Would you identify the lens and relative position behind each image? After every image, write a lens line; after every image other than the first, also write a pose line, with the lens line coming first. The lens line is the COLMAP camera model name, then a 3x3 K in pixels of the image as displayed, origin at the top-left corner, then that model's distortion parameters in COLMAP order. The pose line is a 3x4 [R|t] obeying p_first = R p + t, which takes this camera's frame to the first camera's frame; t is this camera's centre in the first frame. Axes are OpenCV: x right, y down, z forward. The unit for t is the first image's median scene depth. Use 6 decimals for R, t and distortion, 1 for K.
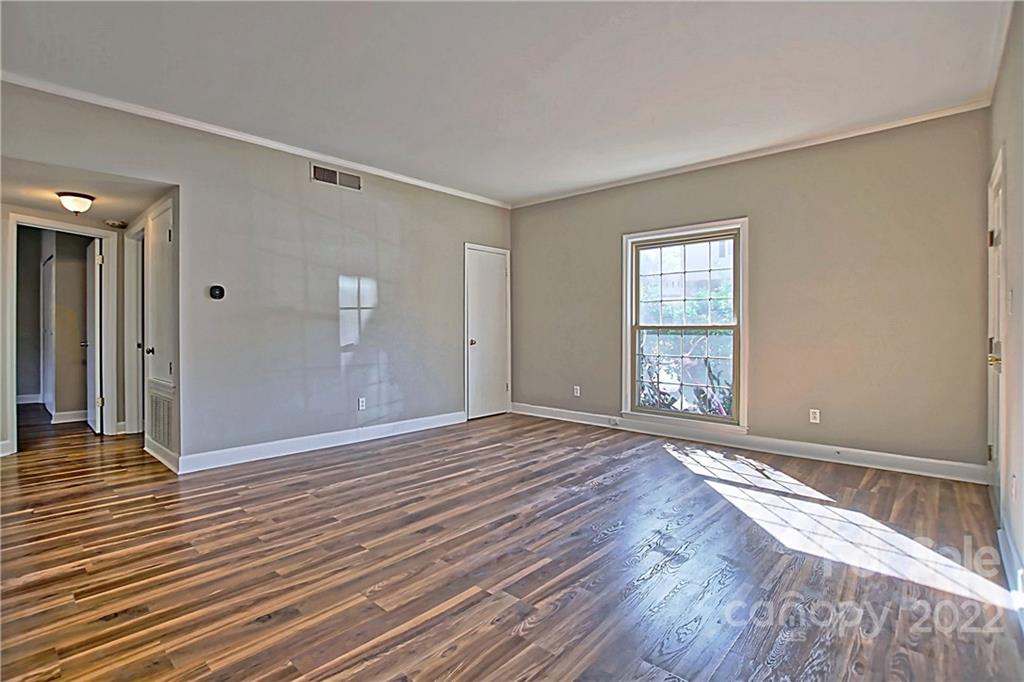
lens RADIAL K [[458.2, 0, 510.7], [0, 458.2, 340.1], [0, 0, 1]] dist [-0.025343, 0.000265]
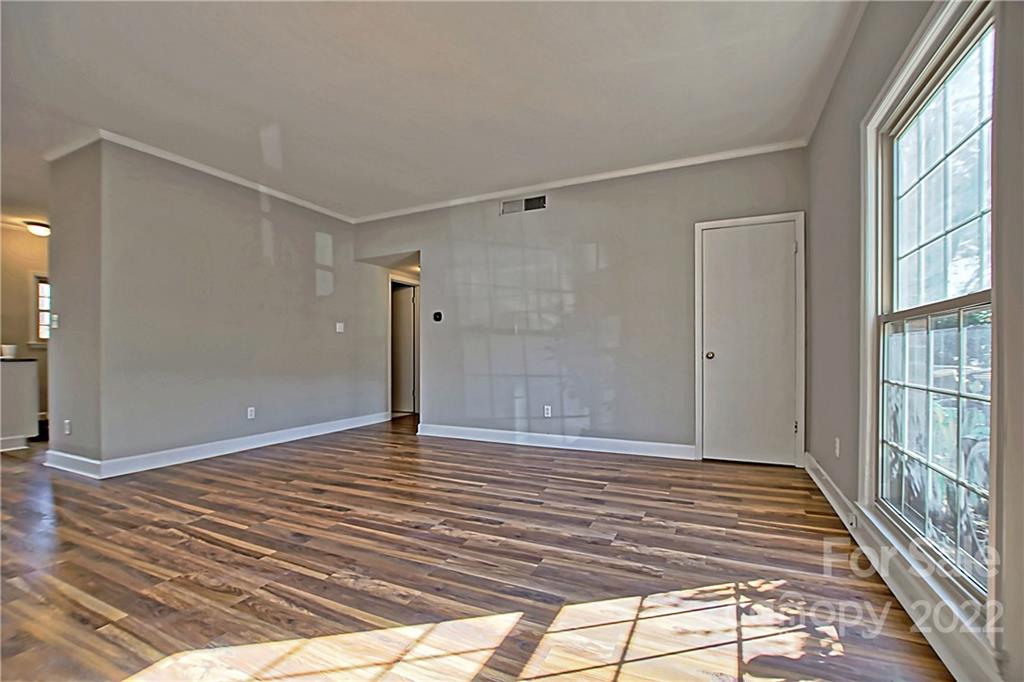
lens RADIAL K [[458.2, 0, 515.7], [0, 458.2, 359.2], [0, 0, 1]] dist [-0.025343, 0.000265]
pose [[0.314656, 0.011047, -0.949142, 0.924371], [-0.016346, 0.999847, 0.006218, 0.020471], [0.949065, 0.013558, 0.314788, 0.850379]]
